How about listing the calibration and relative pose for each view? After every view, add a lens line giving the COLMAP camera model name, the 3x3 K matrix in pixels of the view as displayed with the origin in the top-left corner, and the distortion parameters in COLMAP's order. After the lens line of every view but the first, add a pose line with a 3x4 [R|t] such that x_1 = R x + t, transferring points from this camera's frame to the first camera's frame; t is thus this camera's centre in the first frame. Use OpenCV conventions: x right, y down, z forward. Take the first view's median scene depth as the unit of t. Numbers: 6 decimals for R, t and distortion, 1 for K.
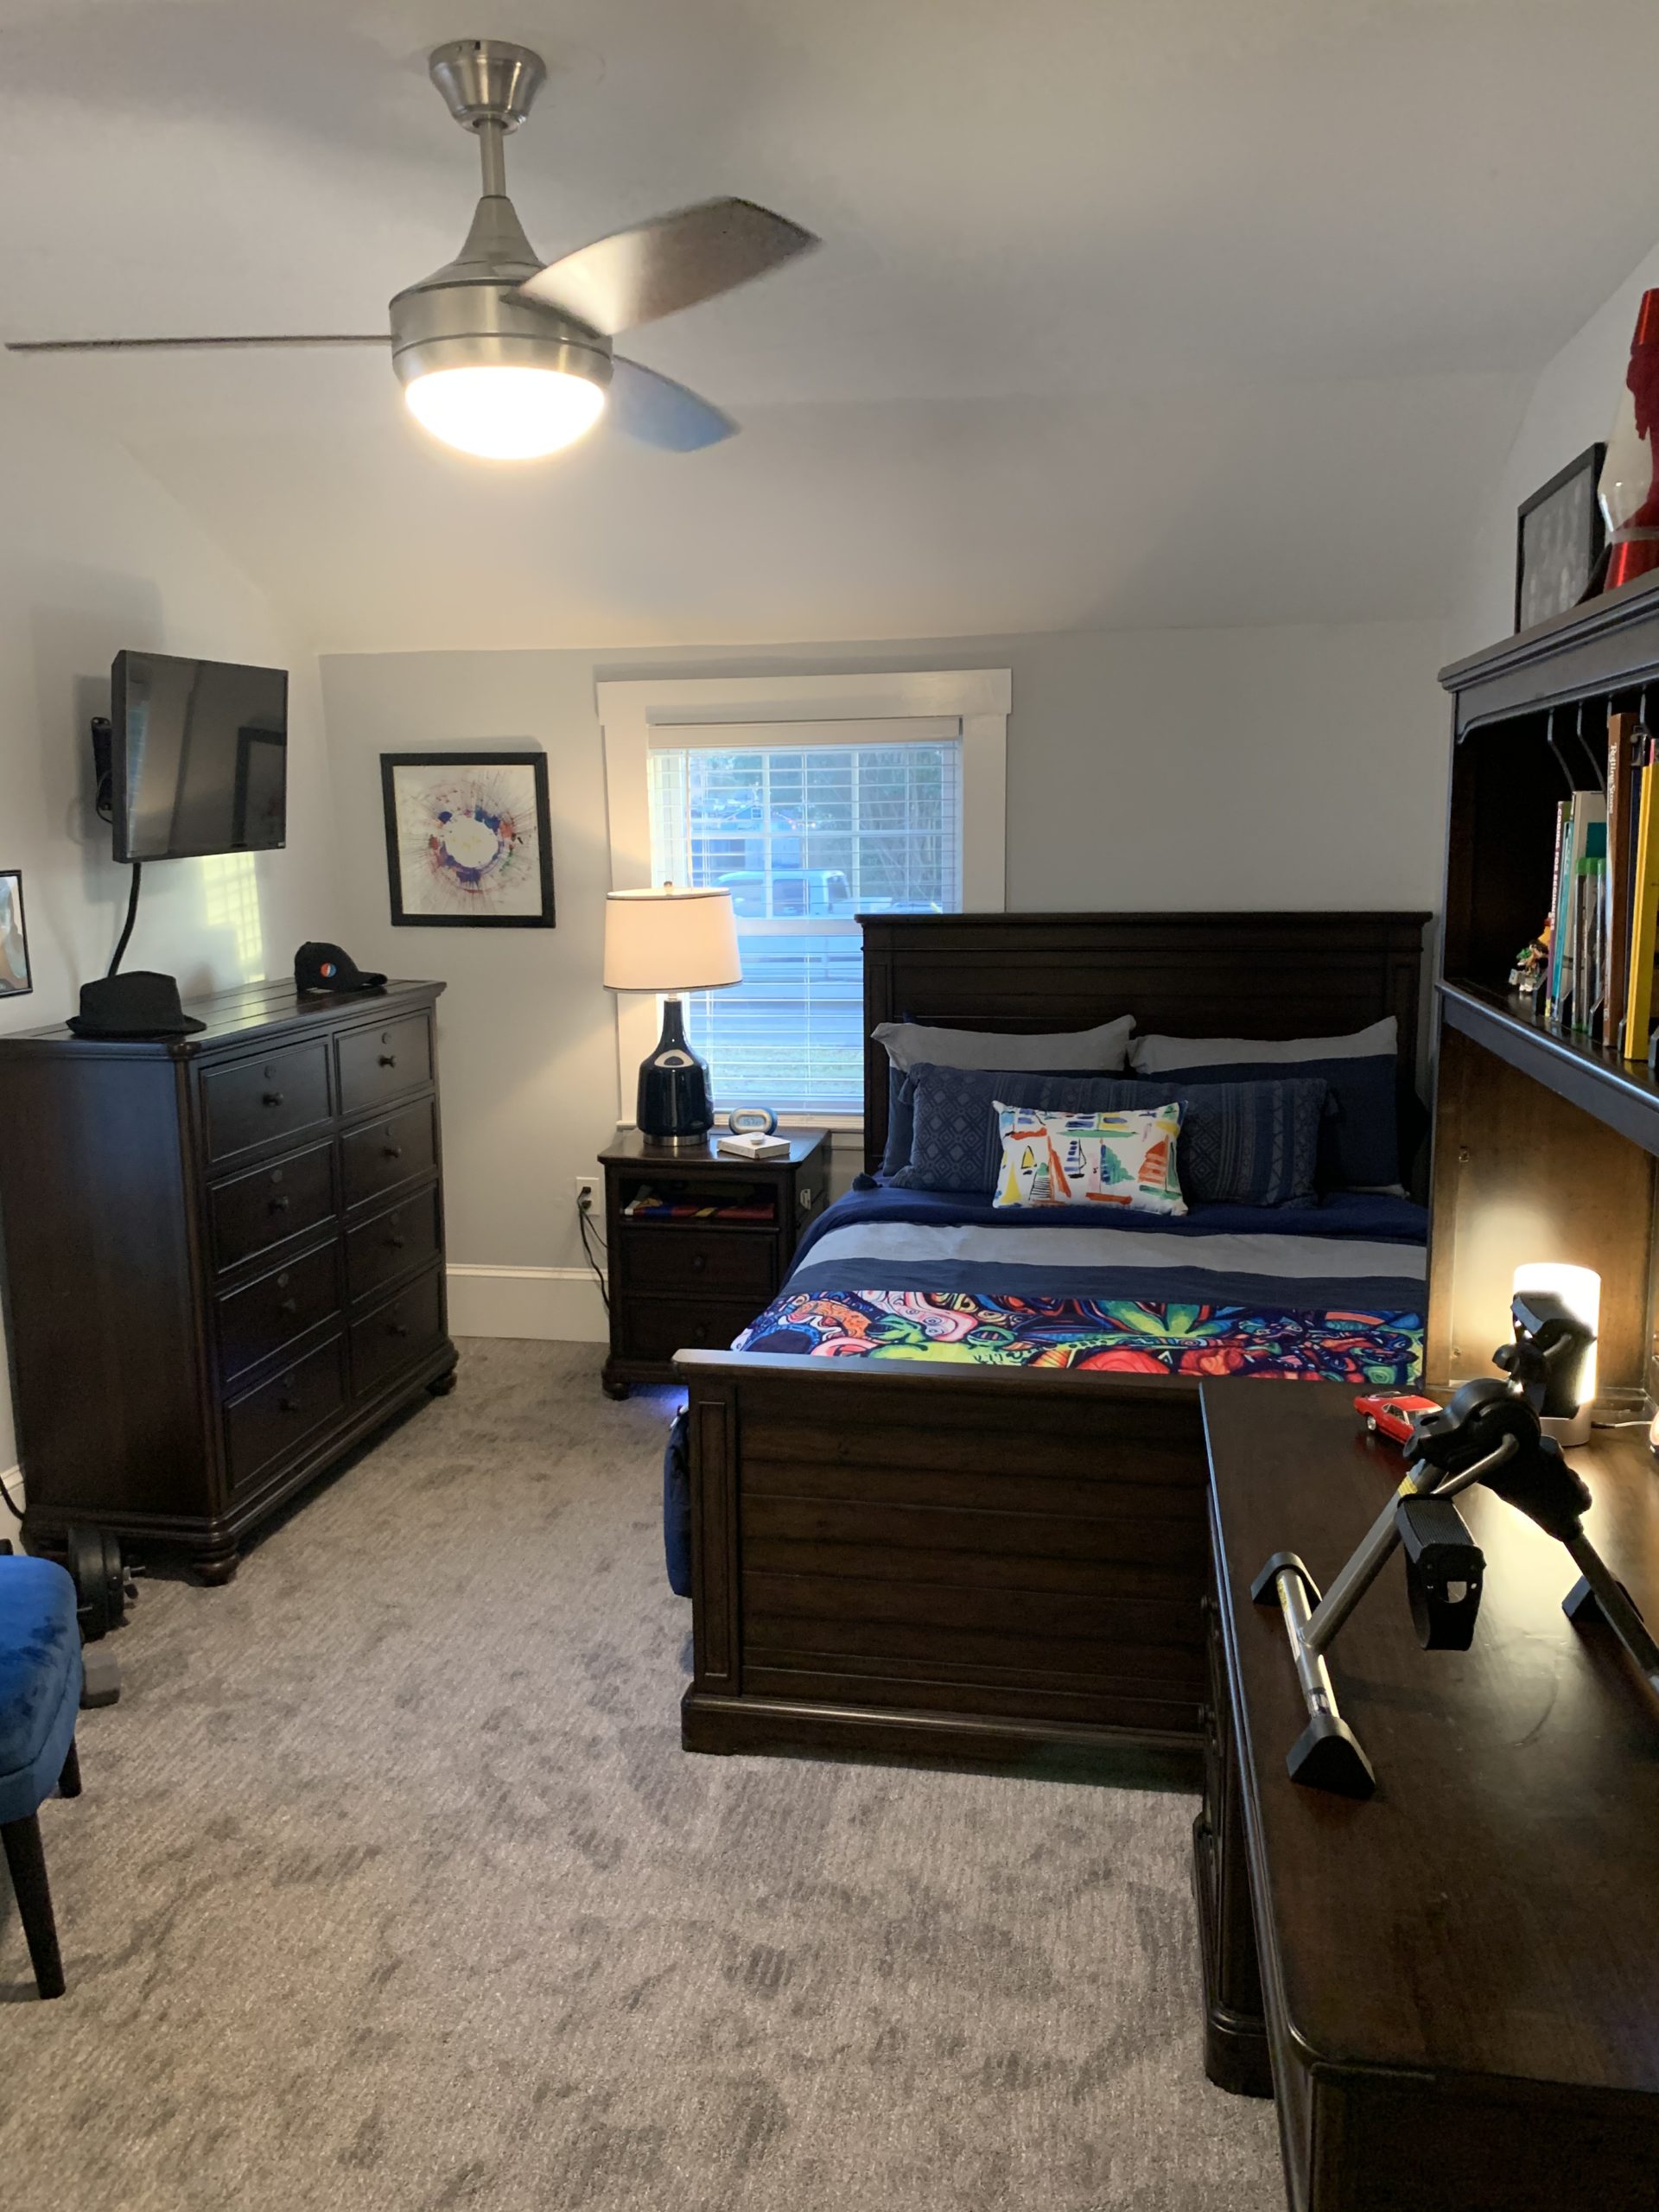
lens RADIAL K [[1668.1, 0, 797.4], [0, 1668.1, 1087.3], [0, 0, 1]] dist [0.024321, -0.044872]
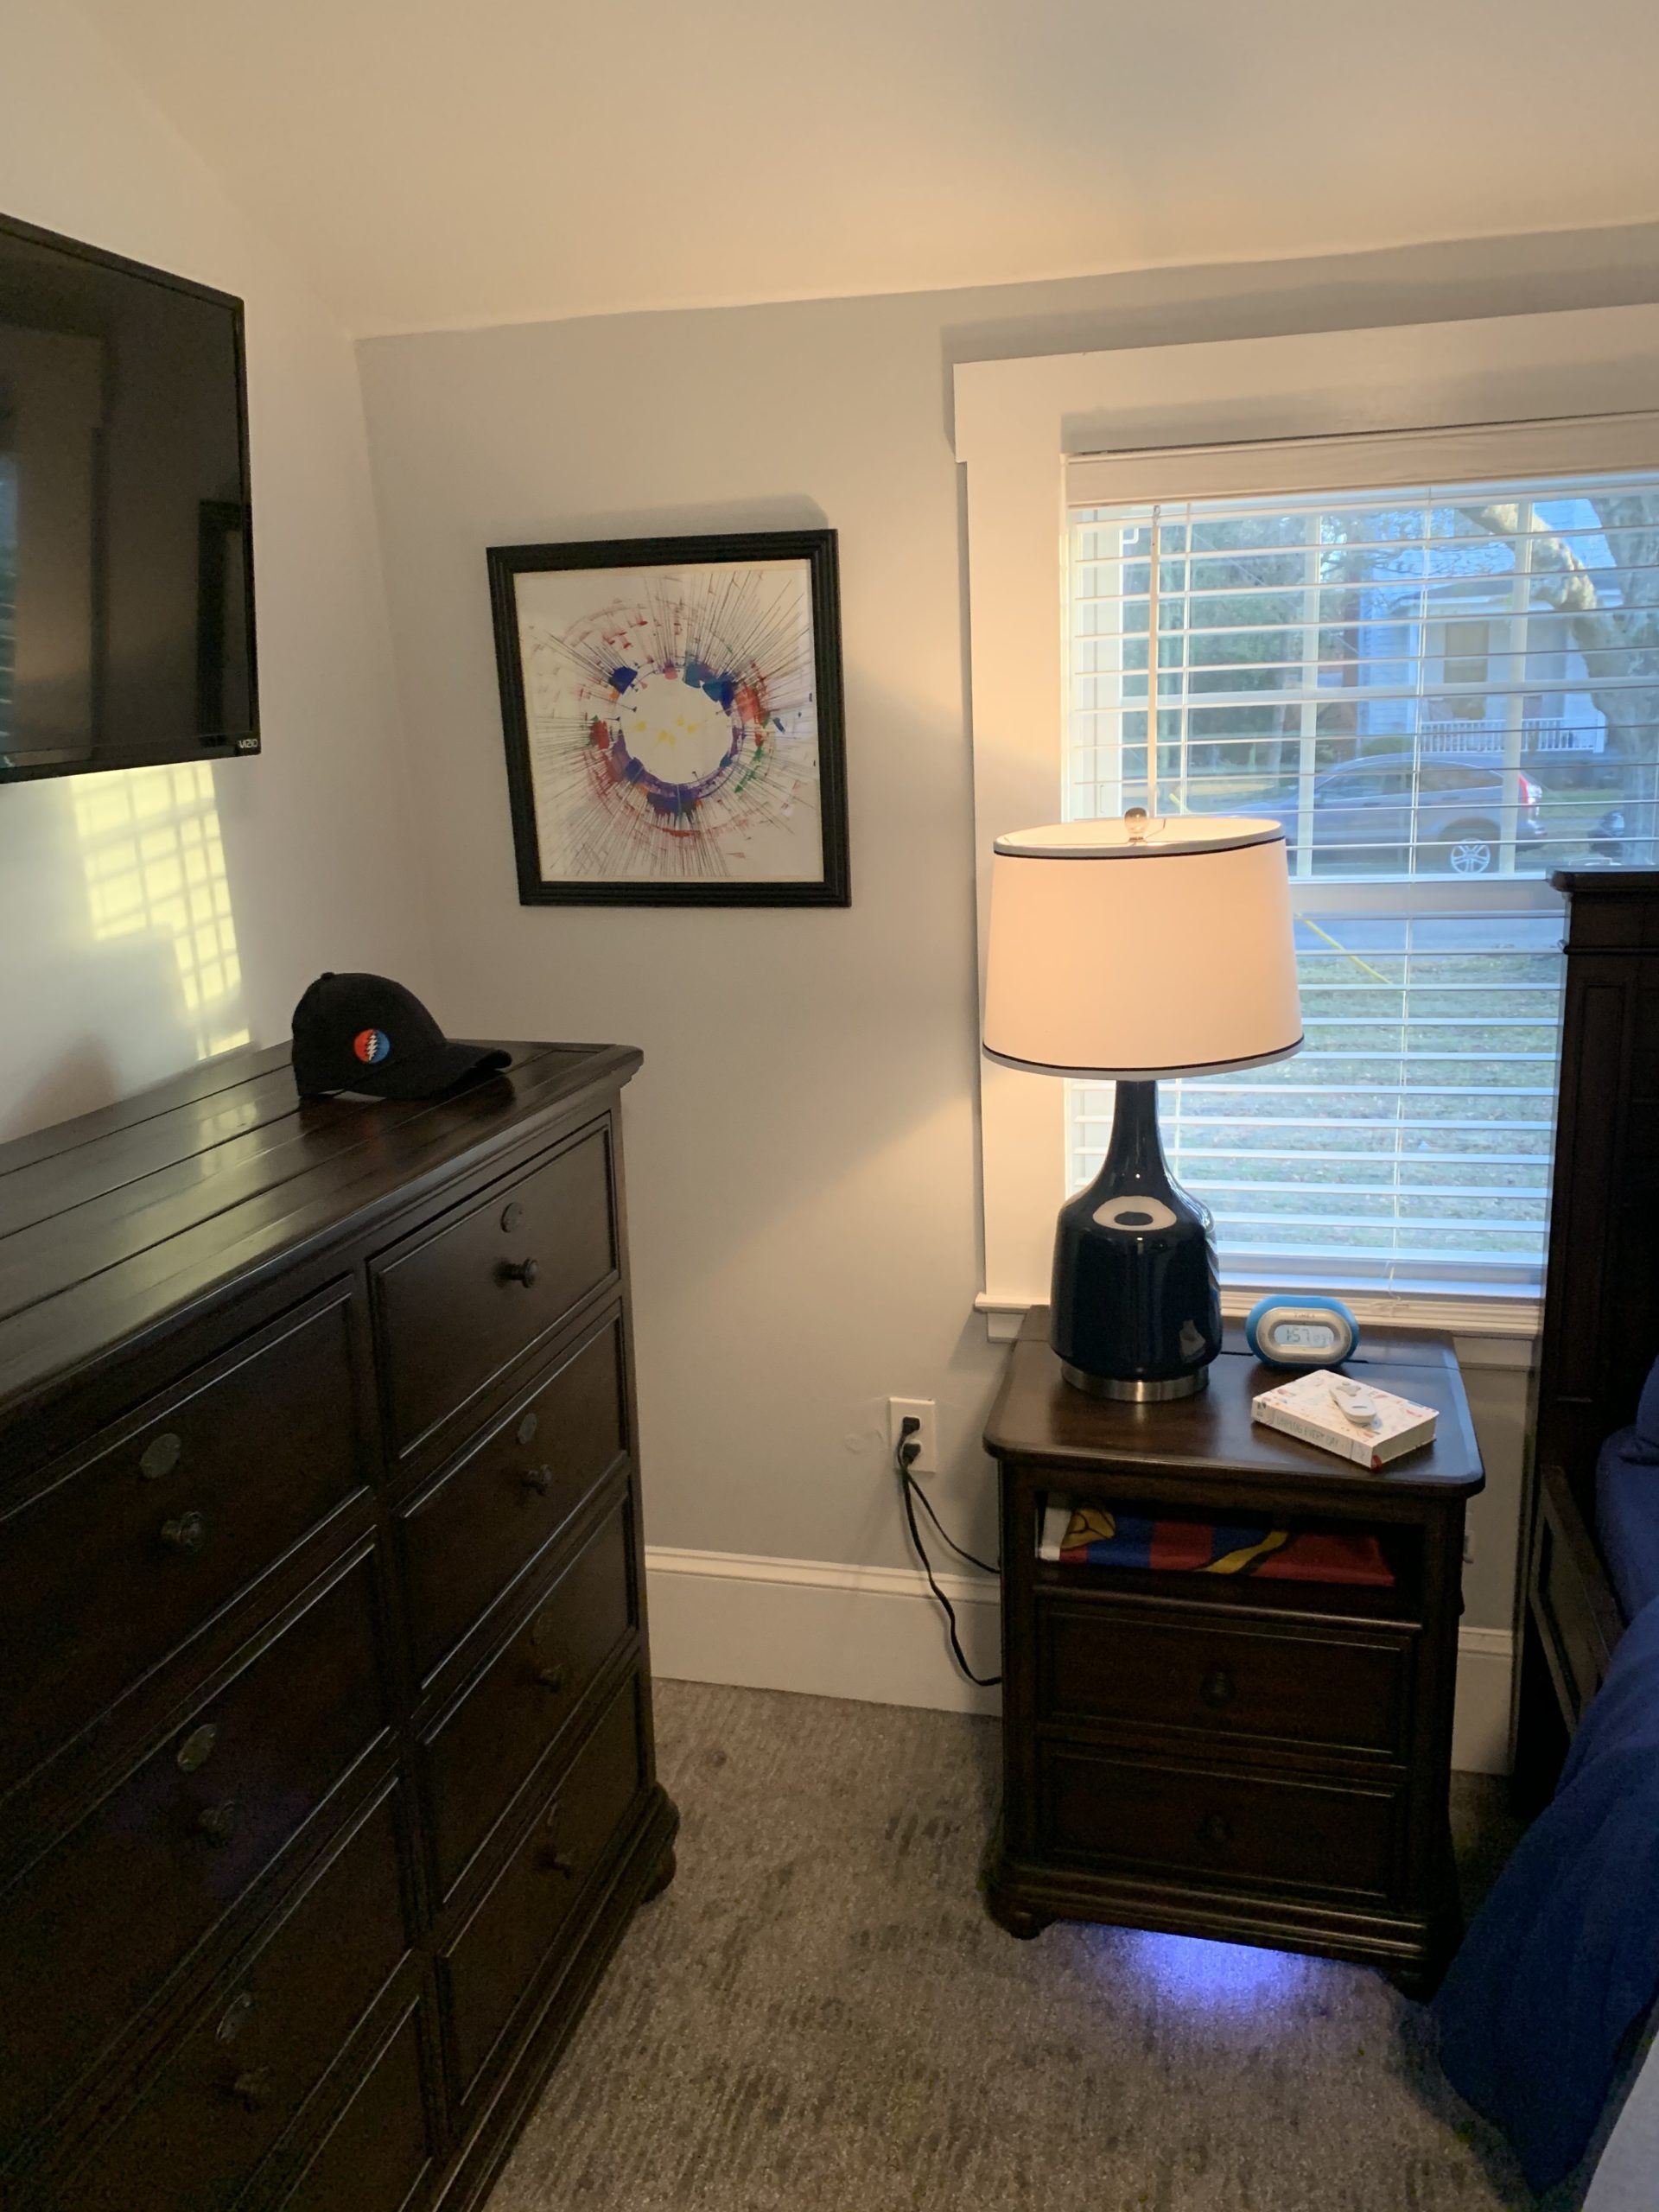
lens RADIAL K [[1687.1, 0, 827.4], [0, 1687.1, 1160.5], [0, 0, 1]] dist [0.028288, -0.047410]
pose [[0.997837, -0.002580, -0.065690, -0.122760], [0.009307, 0.994710, 0.102298, -0.074415], [0.065078, -0.102688, 0.992582, 0.516642]]
